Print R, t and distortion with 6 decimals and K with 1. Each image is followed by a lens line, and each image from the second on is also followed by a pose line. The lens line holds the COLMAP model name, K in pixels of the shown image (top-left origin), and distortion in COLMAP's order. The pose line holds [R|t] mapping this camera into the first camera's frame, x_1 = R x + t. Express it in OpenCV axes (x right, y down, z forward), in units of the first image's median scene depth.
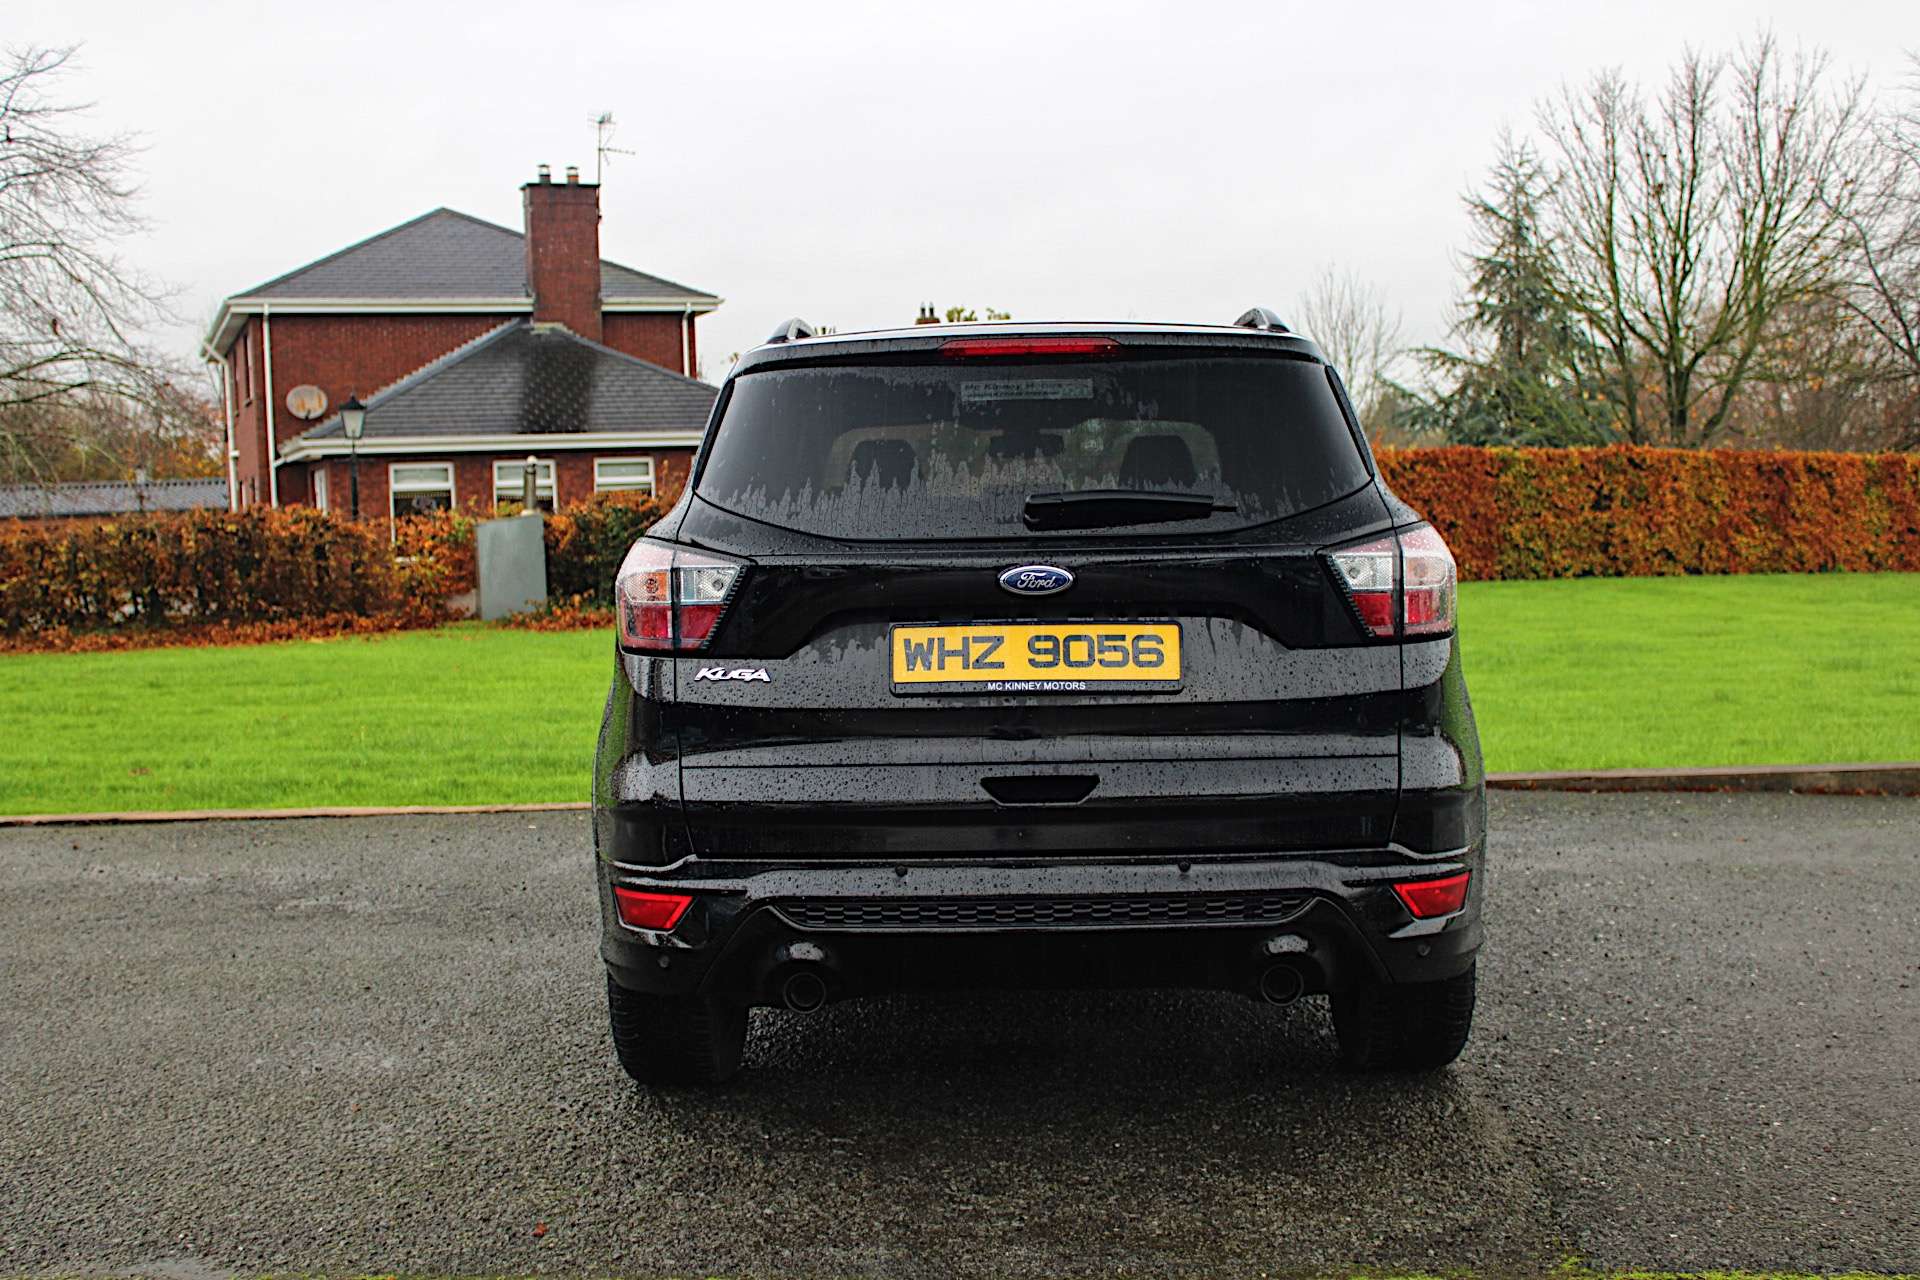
lens RADIAL K [[2105.0, 0, 960.0], [0, 2105.0, 640.0], [0, 0, 1]] dist [-0.129254, 0.191179]
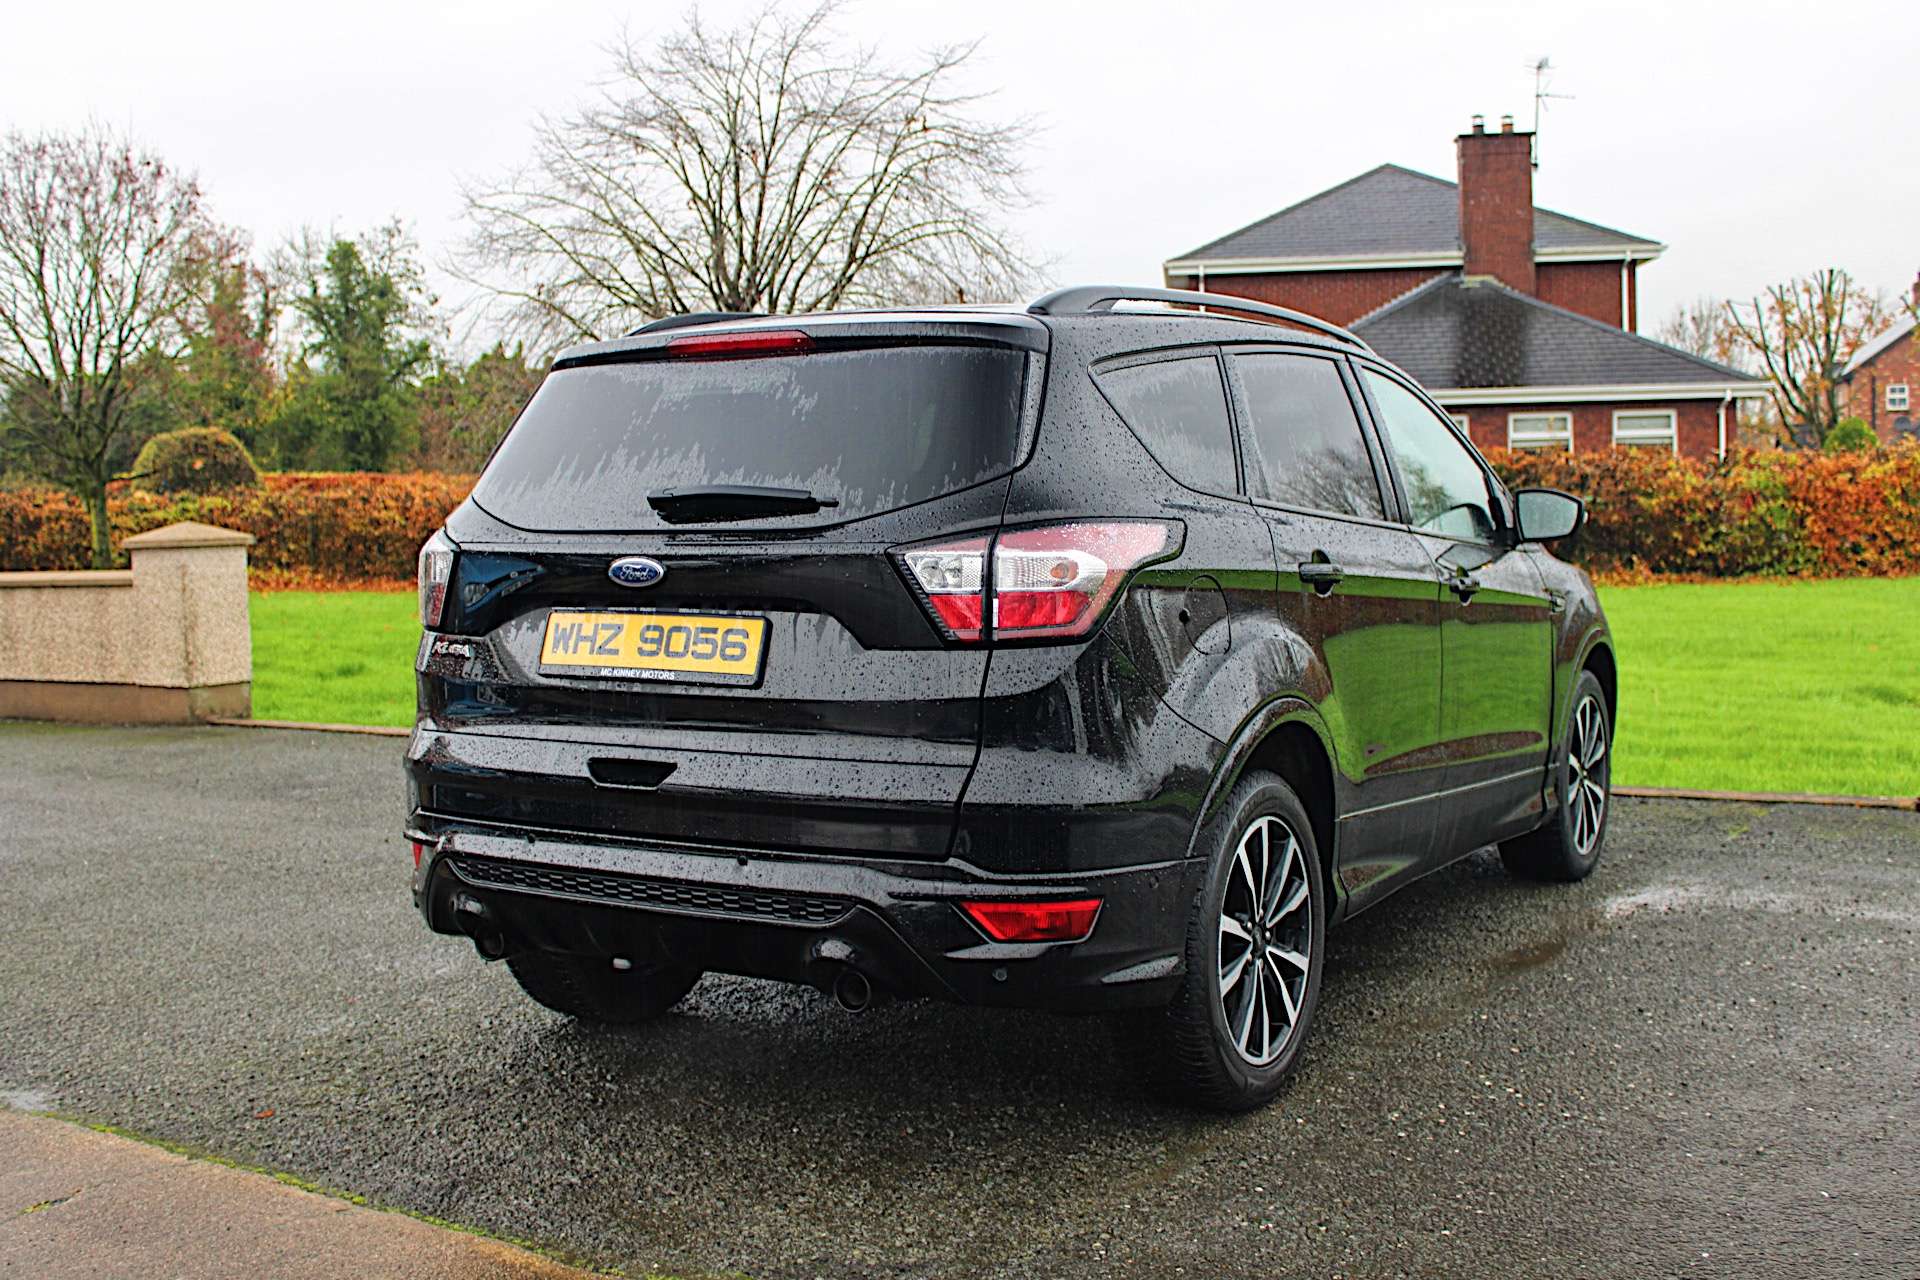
lens RADIAL K [[2105.0, 0, 960.0], [0, 2105.0, 640.0], [0, 0, 1]] dist [-0.129254, 0.191179]
pose [[0.869973, 0.044102, -0.491124, 0.669469], [-0.032275, 0.998949, 0.032533, -0.032965], [0.492043, -0.012452, 0.870482, 0.169482]]
